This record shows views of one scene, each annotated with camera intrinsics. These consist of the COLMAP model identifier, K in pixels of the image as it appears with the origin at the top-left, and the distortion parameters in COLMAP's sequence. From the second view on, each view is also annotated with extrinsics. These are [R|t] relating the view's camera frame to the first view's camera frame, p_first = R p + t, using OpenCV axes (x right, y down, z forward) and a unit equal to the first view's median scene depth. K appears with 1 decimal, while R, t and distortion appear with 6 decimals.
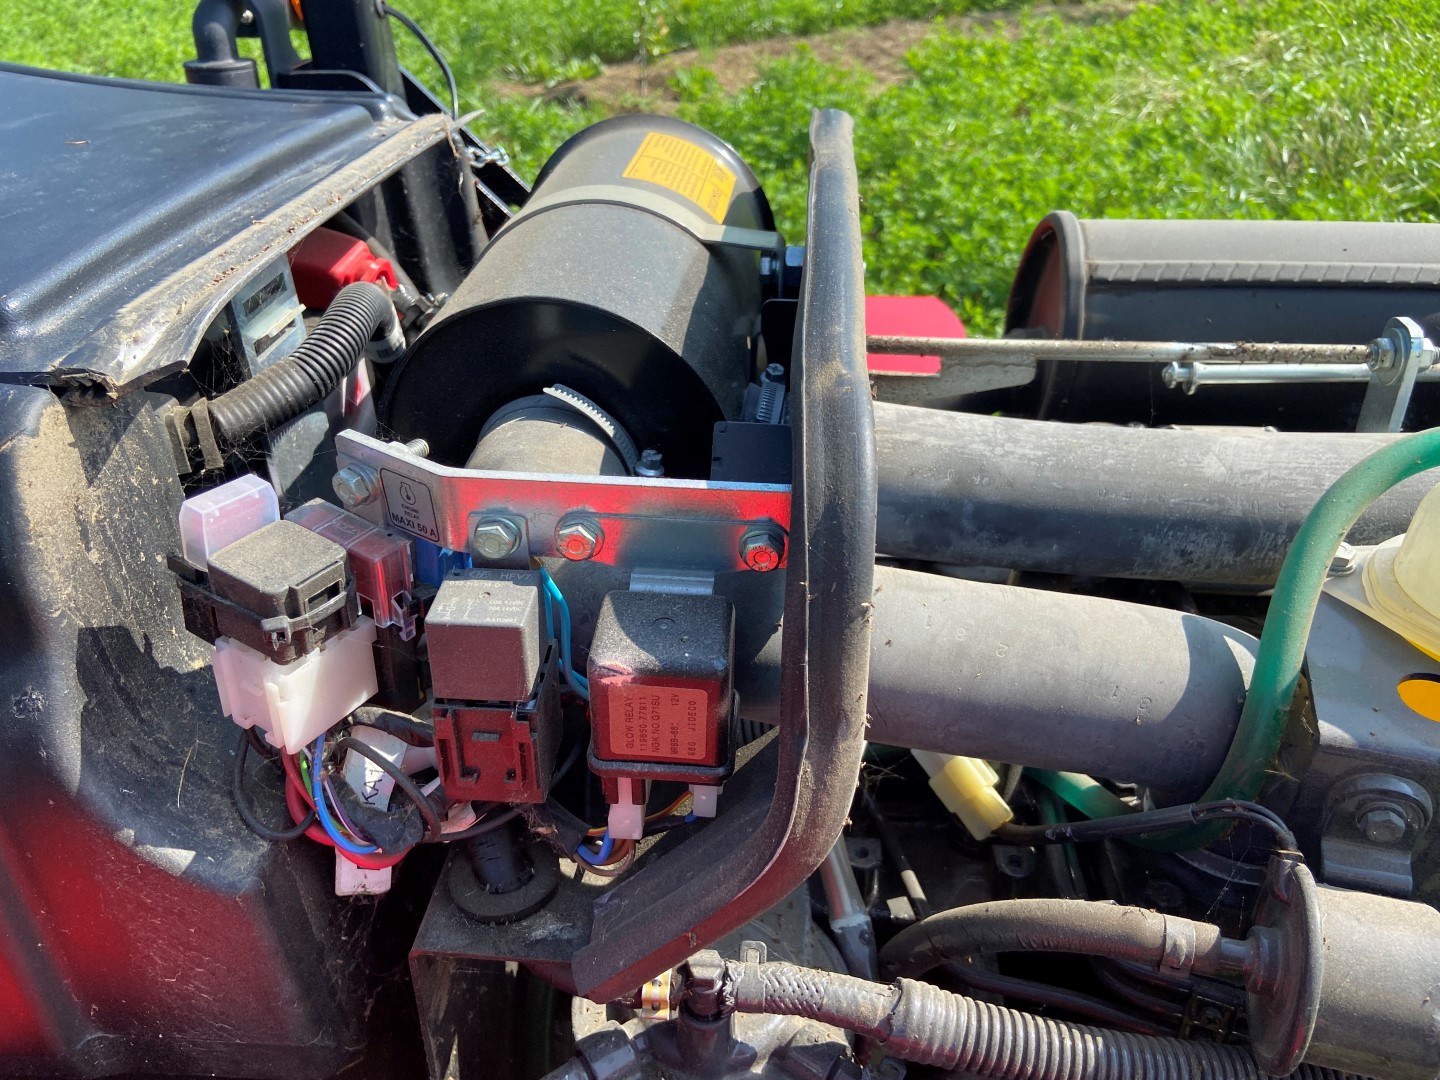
lens RADIAL K [[1094.2, 0, 723.1], [0, 1094.2, 546.7], [0, 0, 1]] dist [0.100159, -0.127197]
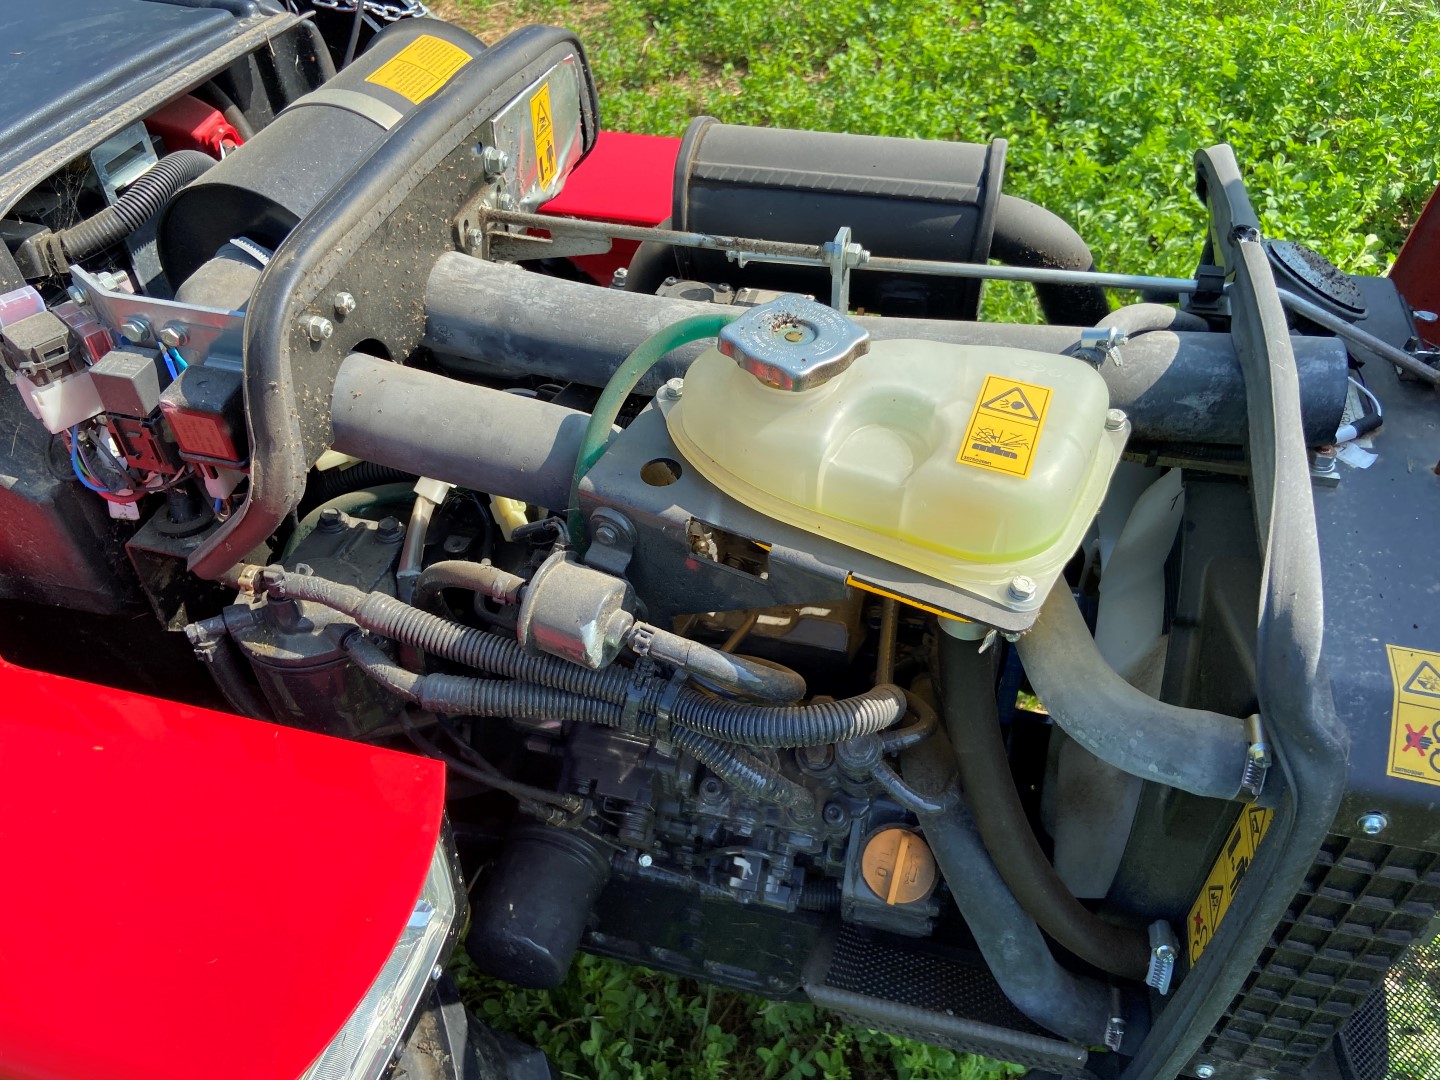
lens RADIAL K [[1094.2, 0, 720.4], [0, 1094.2, 543.8], [0, 0, 1]] dist [0.100159, -0.127197]
pose [[0.981184, 0.116415, -0.154031, 0.952062], [-0.085379, 0.977150, 0.194649, -0.092641], [0.173172, -0.177836, 0.968703, -0.640346]]
